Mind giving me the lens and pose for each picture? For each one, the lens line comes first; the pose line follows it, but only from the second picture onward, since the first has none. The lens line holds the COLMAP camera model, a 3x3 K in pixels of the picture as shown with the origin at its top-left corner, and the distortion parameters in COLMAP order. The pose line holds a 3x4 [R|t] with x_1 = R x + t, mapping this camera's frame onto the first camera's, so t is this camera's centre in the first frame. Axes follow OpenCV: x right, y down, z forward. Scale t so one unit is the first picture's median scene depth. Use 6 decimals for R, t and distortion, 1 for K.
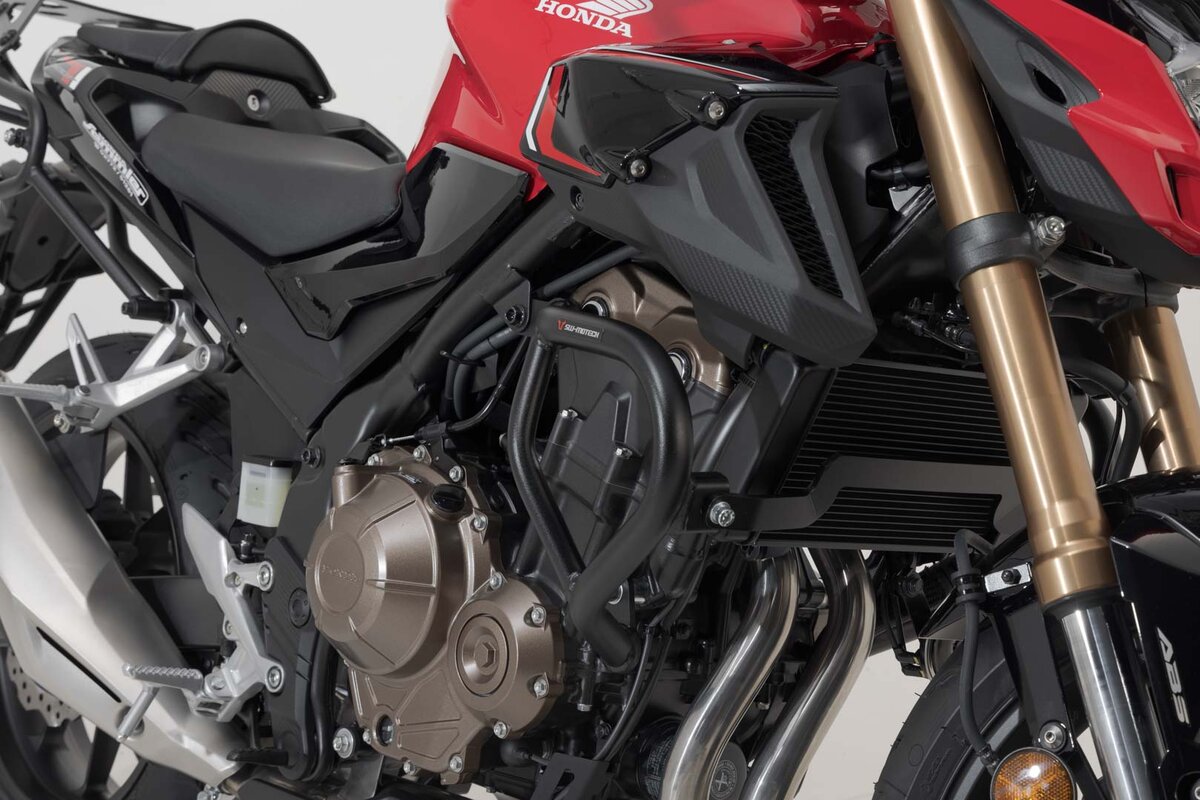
lens RADIAL K [[2266.8, 0, 596.3], [0, 2266.8, 401.8], [0, 0, 1]] dist [0.132072, 0.000000]
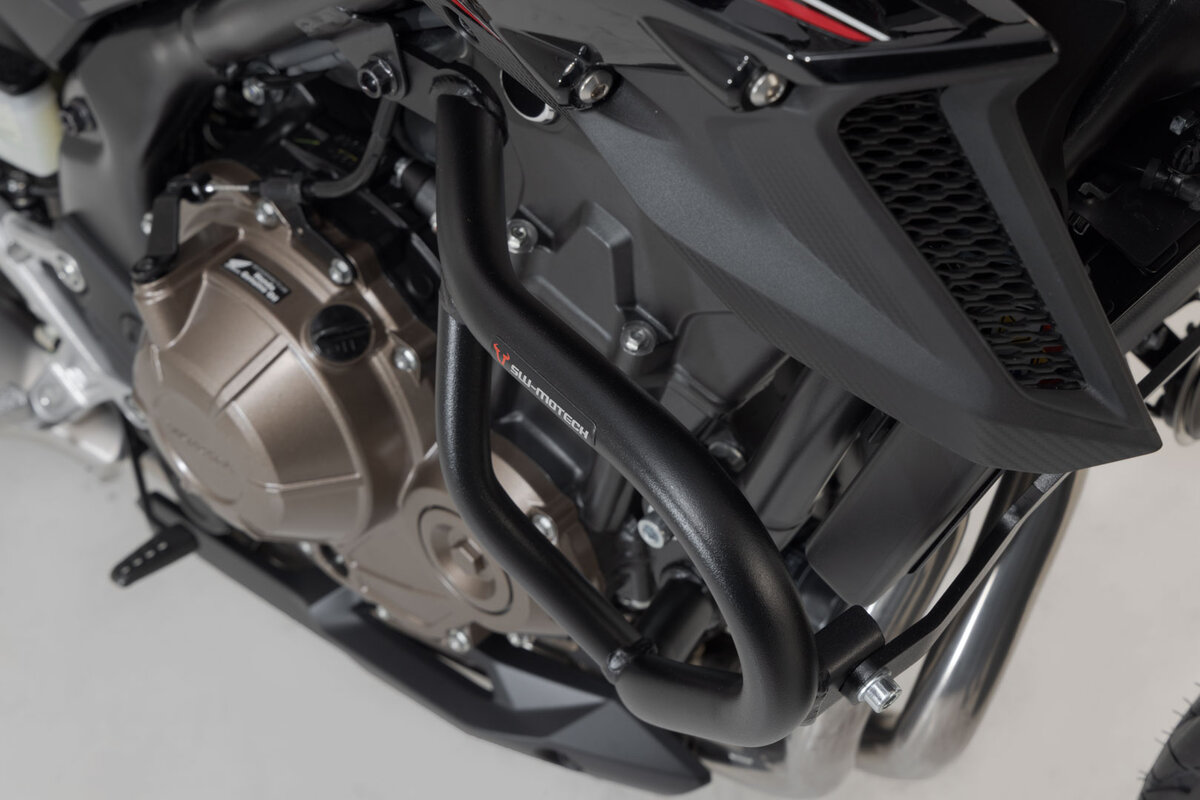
lens RADIAL K [[2326.9, 0, 594.1], [0, 2326.9, 396.3], [0, 0, 1]] dist [0.077052, 0.000000]
pose [[0.979040, -0.195373, -0.057529, 0.029878], [0.186195, 0.744137, 0.641554, -0.321282], [-0.082533, -0.638819, 0.764917, 0.534155]]
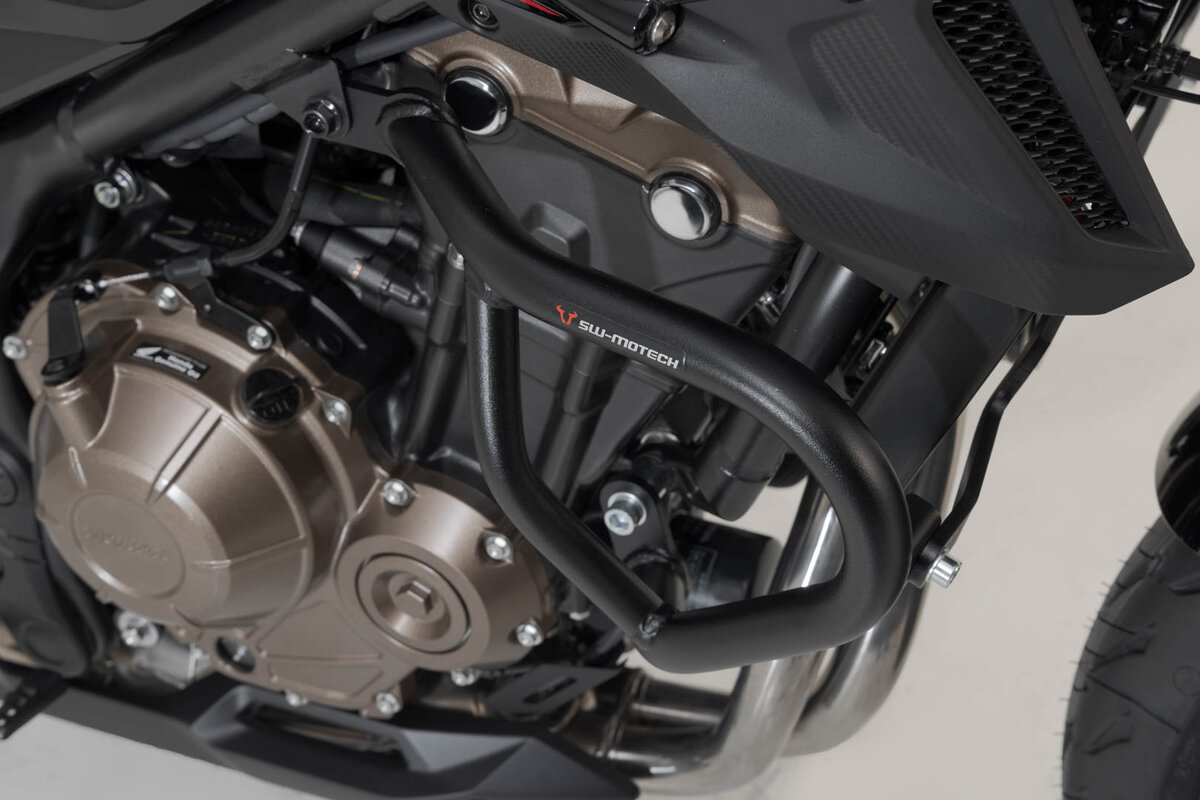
lens RADIAL K [[2326.9, 0, 600.2], [0, 2326.9, 397.6], [0, 0, 1]] dist [0.077052, 0.000000]
pose [[0.907298, -0.362283, 0.213453, -0.119365], [0.166805, 0.776077, 0.608179, -0.317491], [-0.385989, -0.516194, 0.764563, 0.507839]]
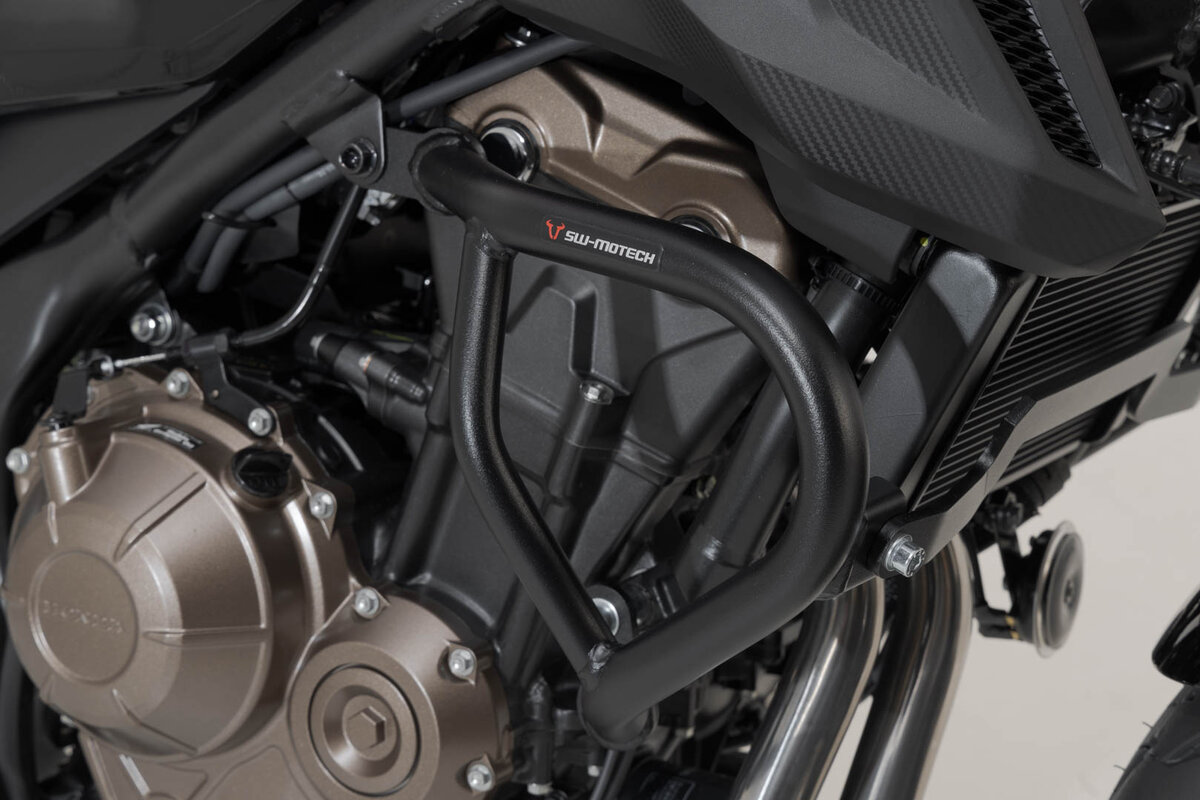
lens RADIAL K [[2522.3, 0, 607.0], [0, 2522.3, 401.0], [0, 0, 1]] dist [0.088850, 0.000000]
pose [[0.952240, -0.129930, 0.276328, -0.160712], [0.067779, 0.972318, 0.223617, -0.117026], [-0.297734, -0.194208, 0.934686, 0.370435]]
